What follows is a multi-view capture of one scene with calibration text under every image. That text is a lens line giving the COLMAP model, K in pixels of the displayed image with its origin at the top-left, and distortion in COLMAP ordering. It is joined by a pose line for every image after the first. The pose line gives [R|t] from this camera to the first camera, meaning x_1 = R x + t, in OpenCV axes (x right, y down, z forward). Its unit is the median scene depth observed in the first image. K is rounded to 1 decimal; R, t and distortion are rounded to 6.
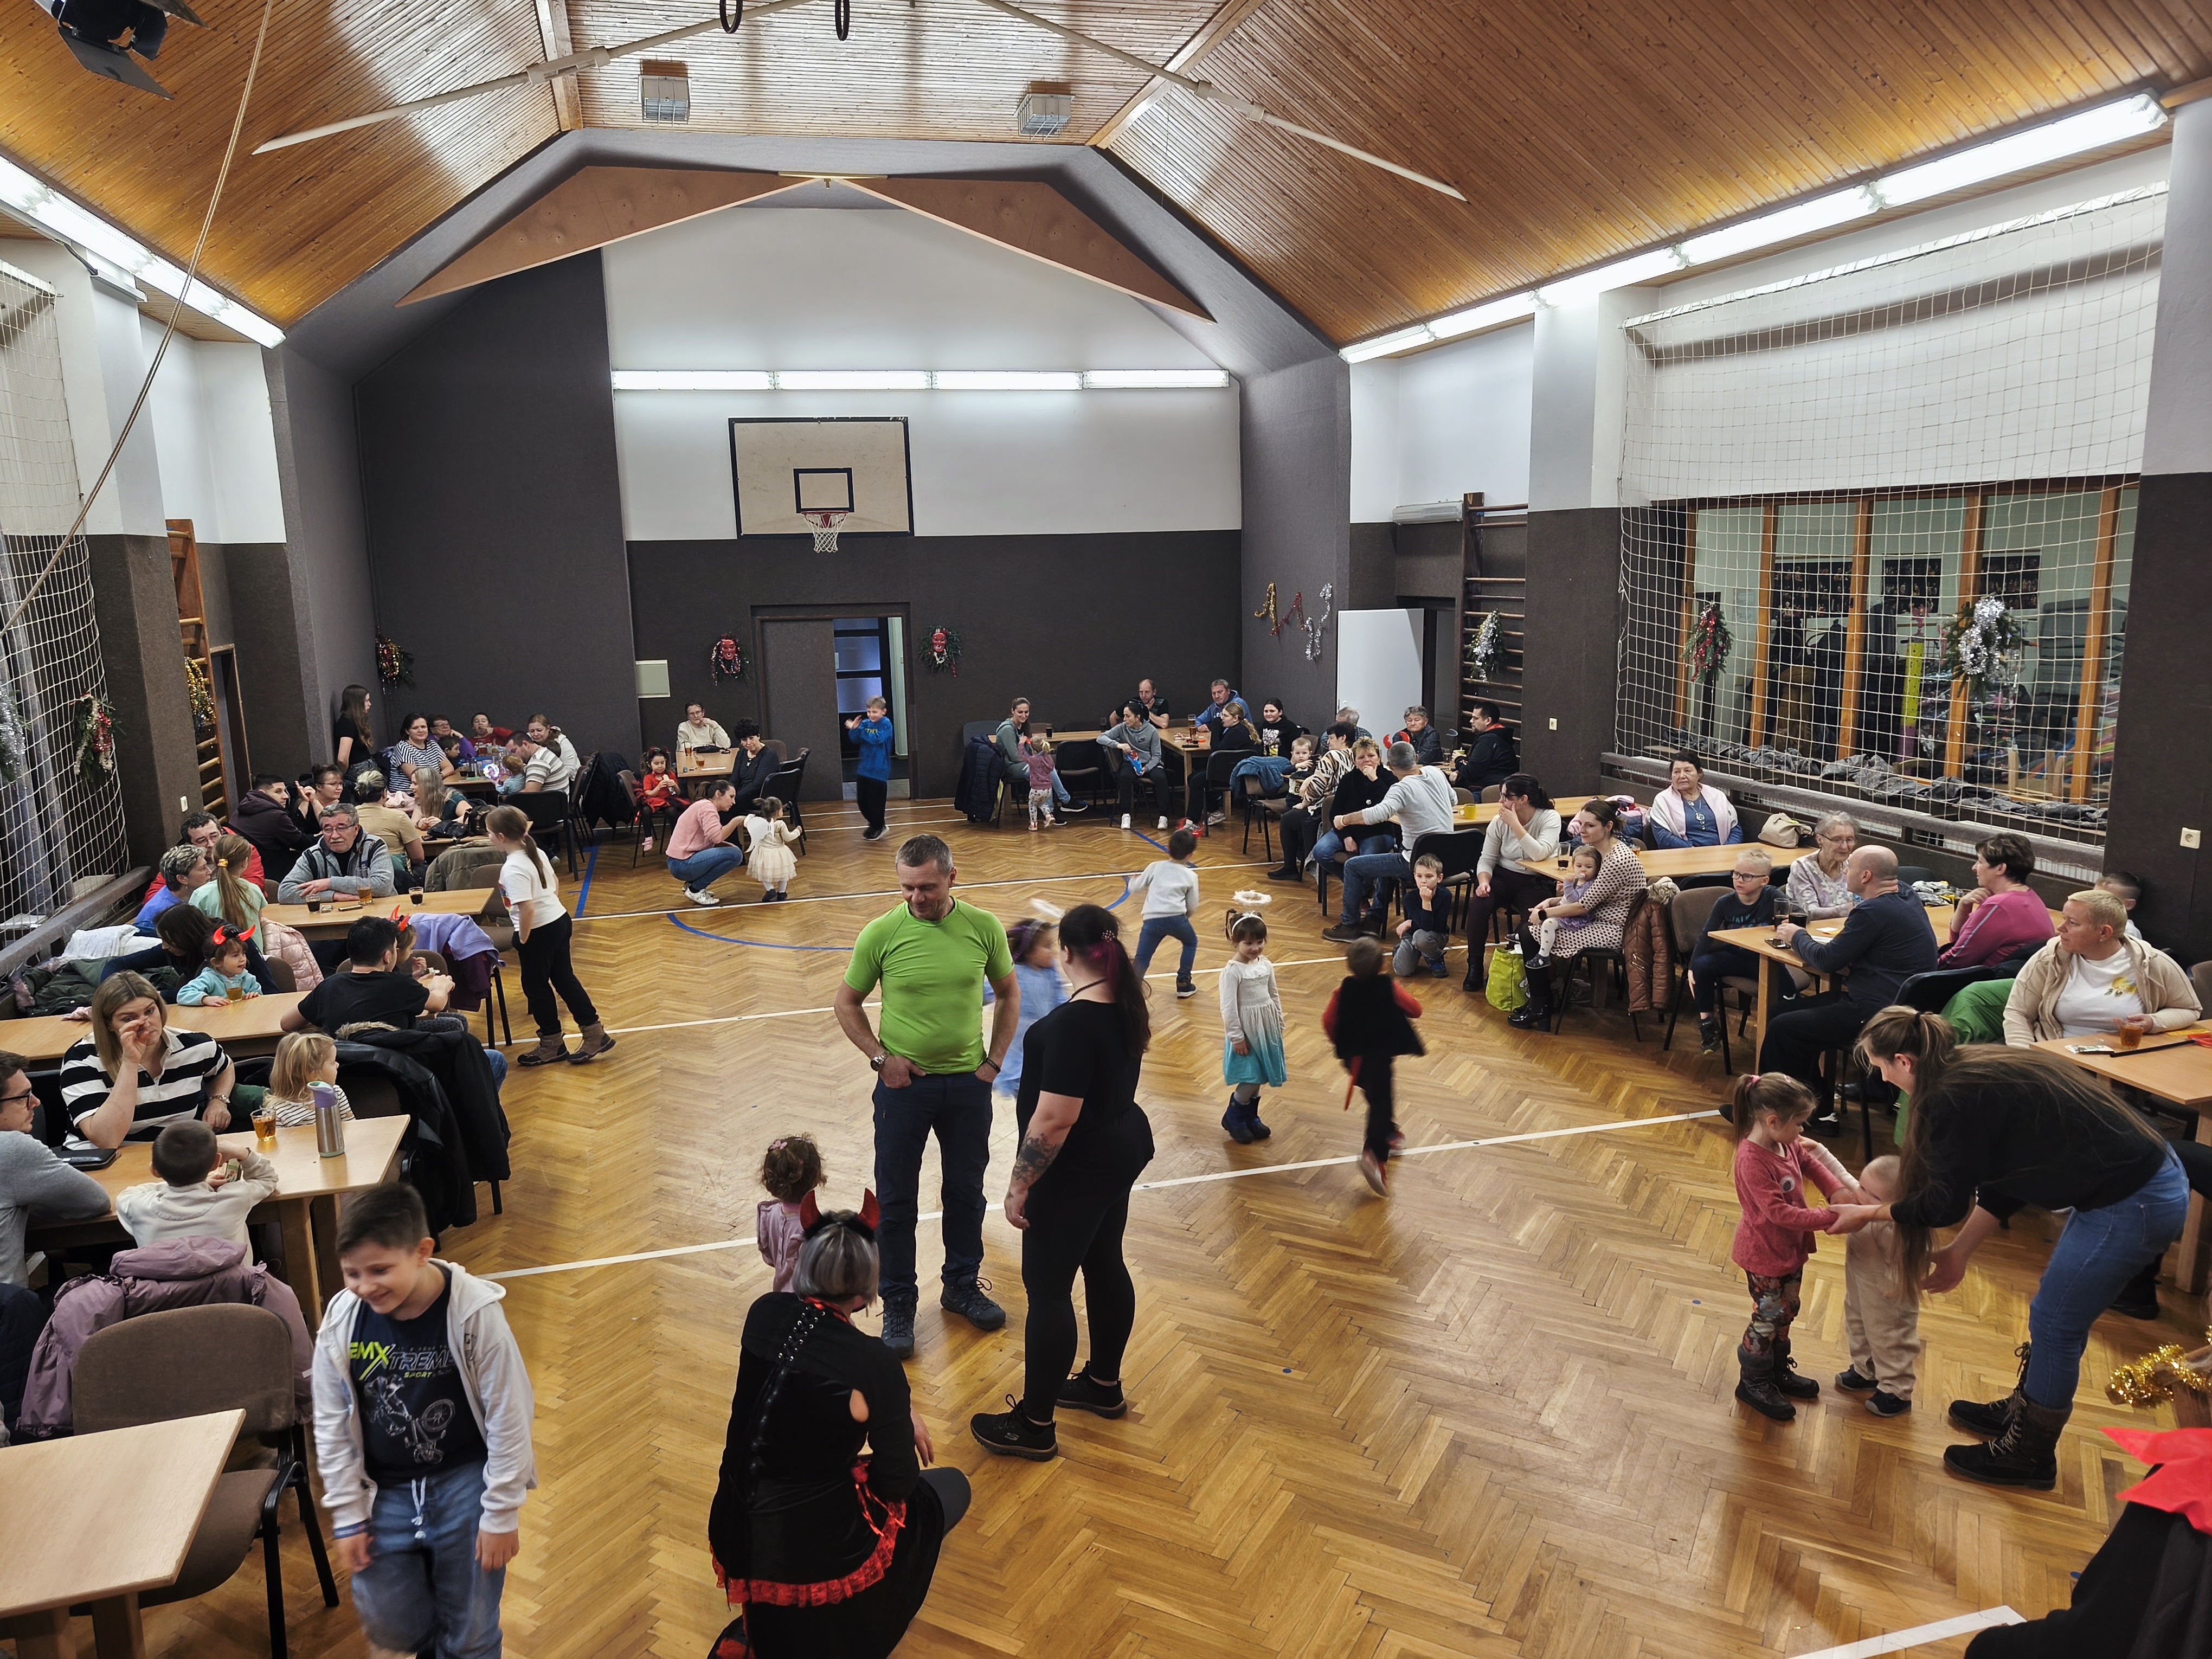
lens RADIAL K [[1554.0, 0, 1097.7], [0, 1554.0, 891.2], [0, 0, 1]] dist [0.010685, -0.020353]
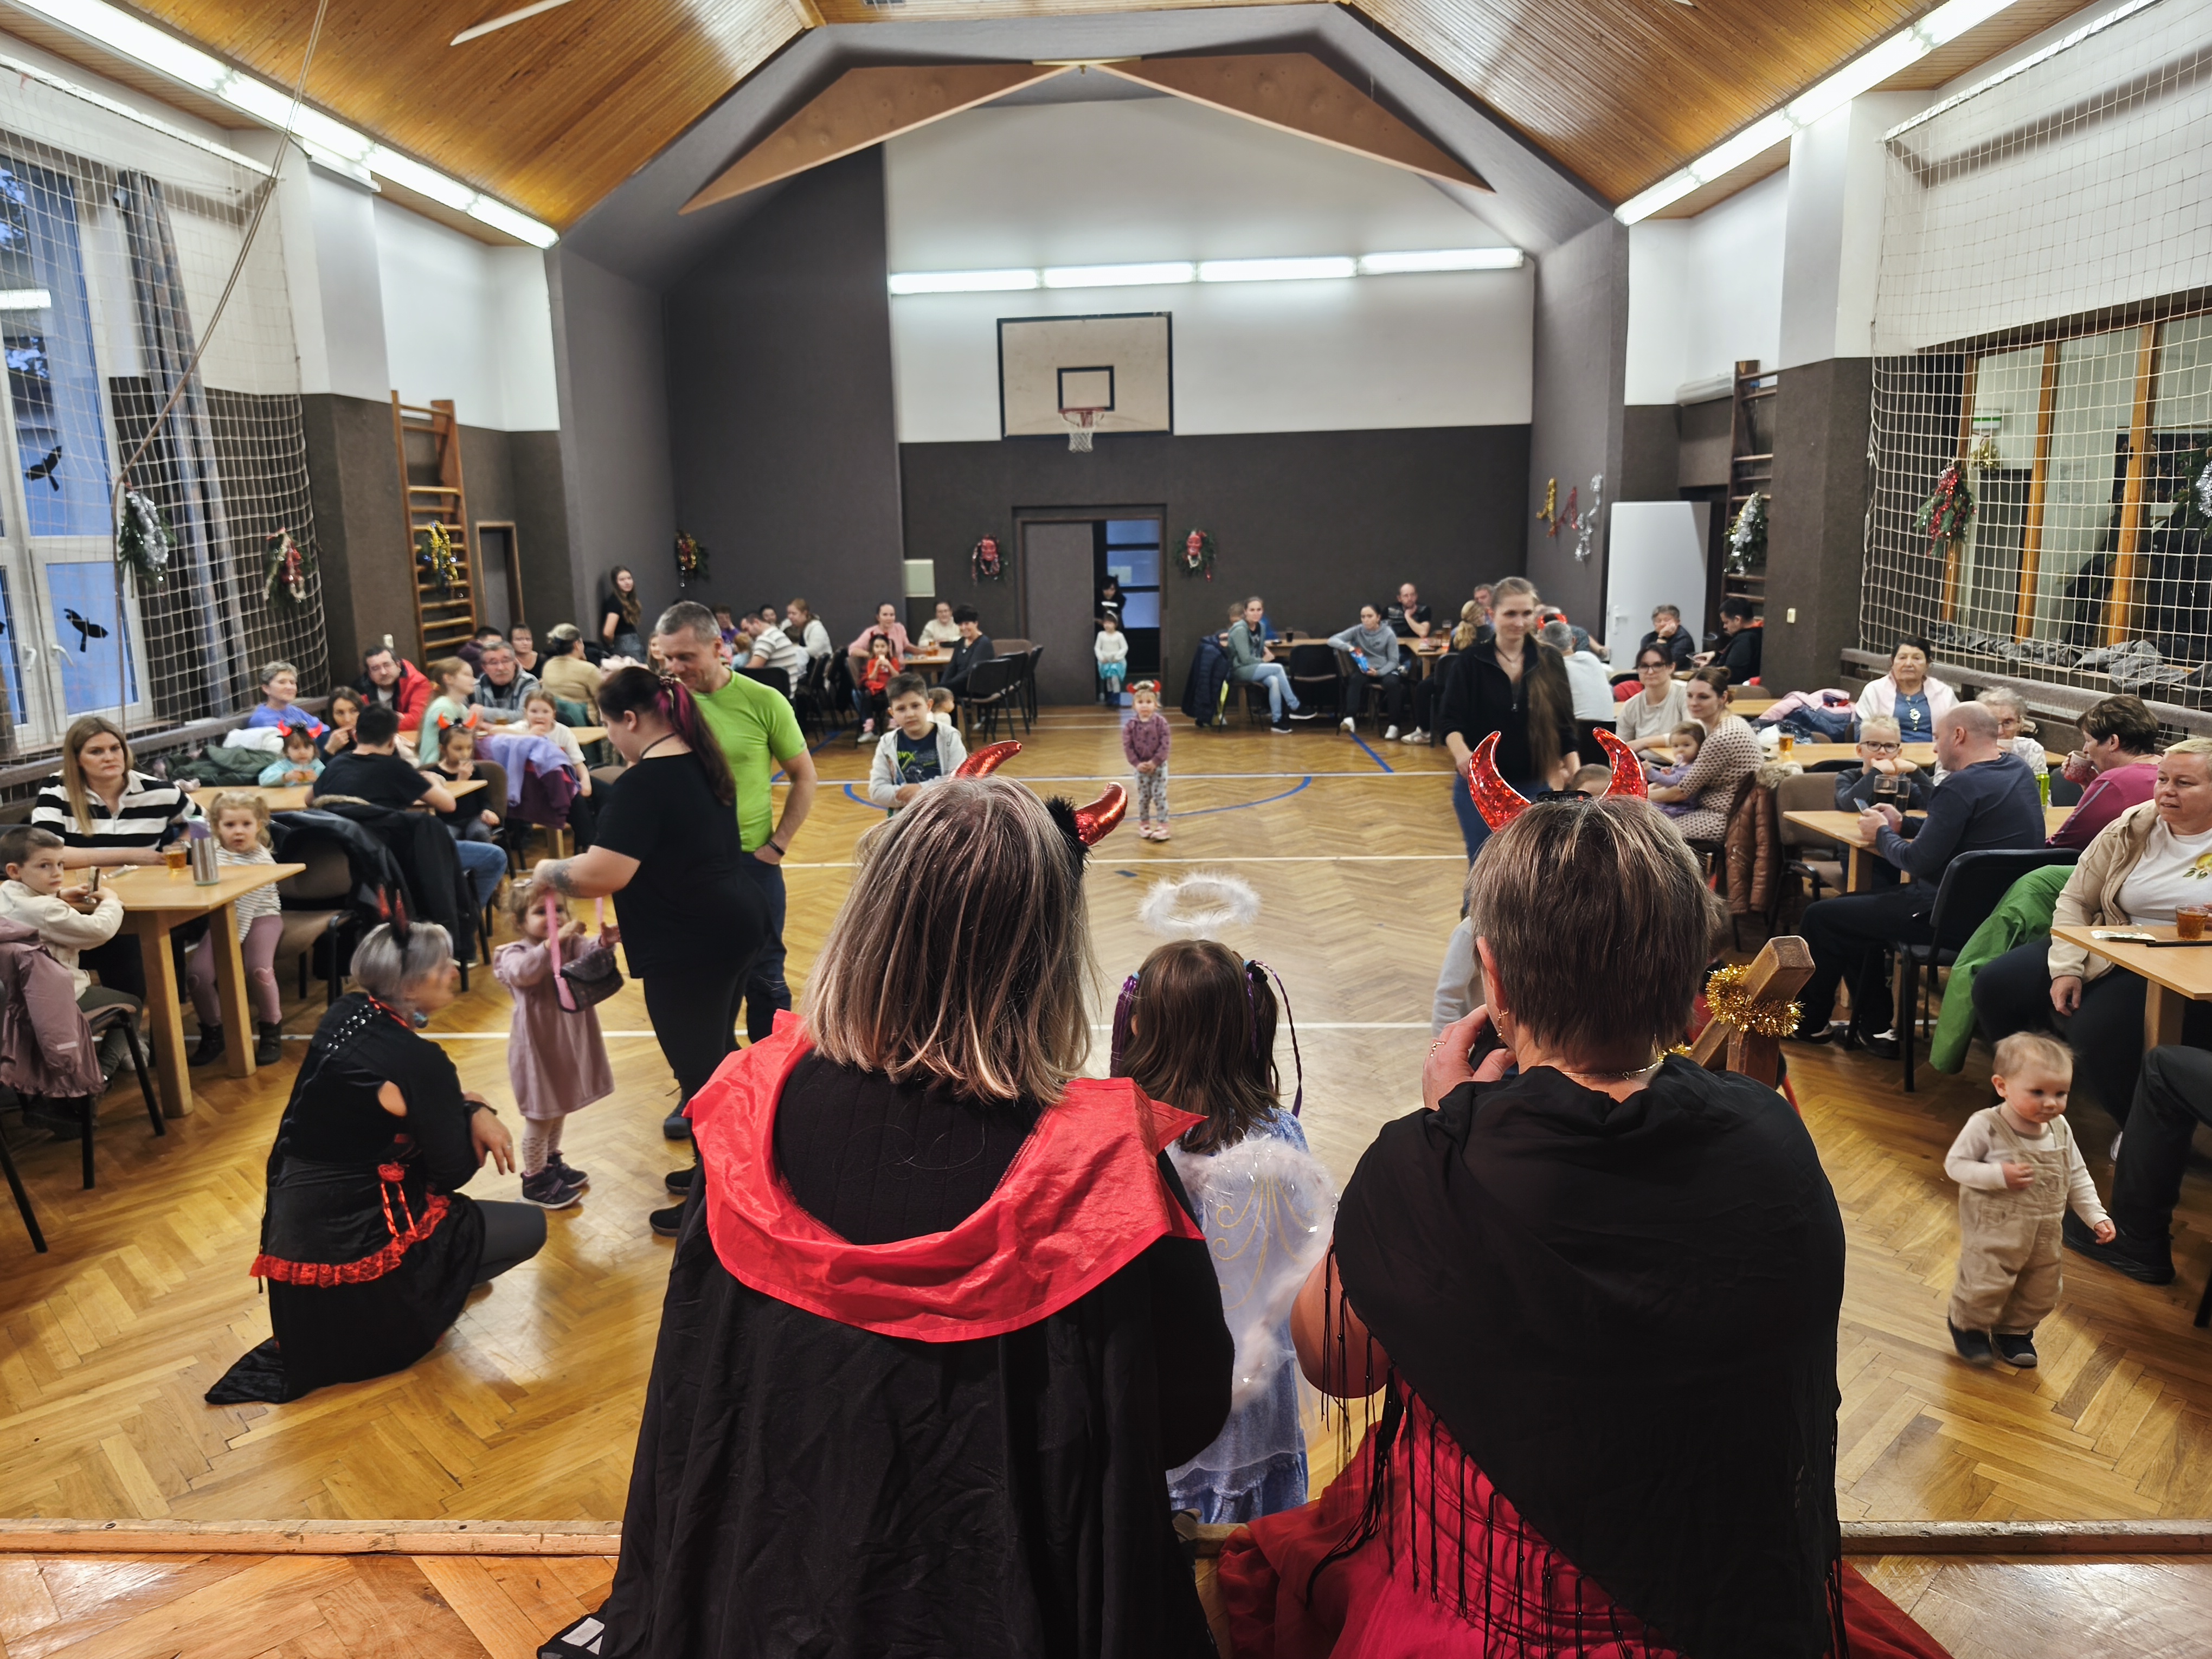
lens RADIAL K [[1554.0, 0, 1098.0], [0, 1554.0, 889.2], [0, 0, 1]] dist [0.010685, -0.020353]
pose [[0.953977, 0.070135, -0.291564, 0.161246], [-0.064865, 0.997509, 0.027712, 0.038411], [0.292781, -0.007524, 0.956150, 0.050135]]
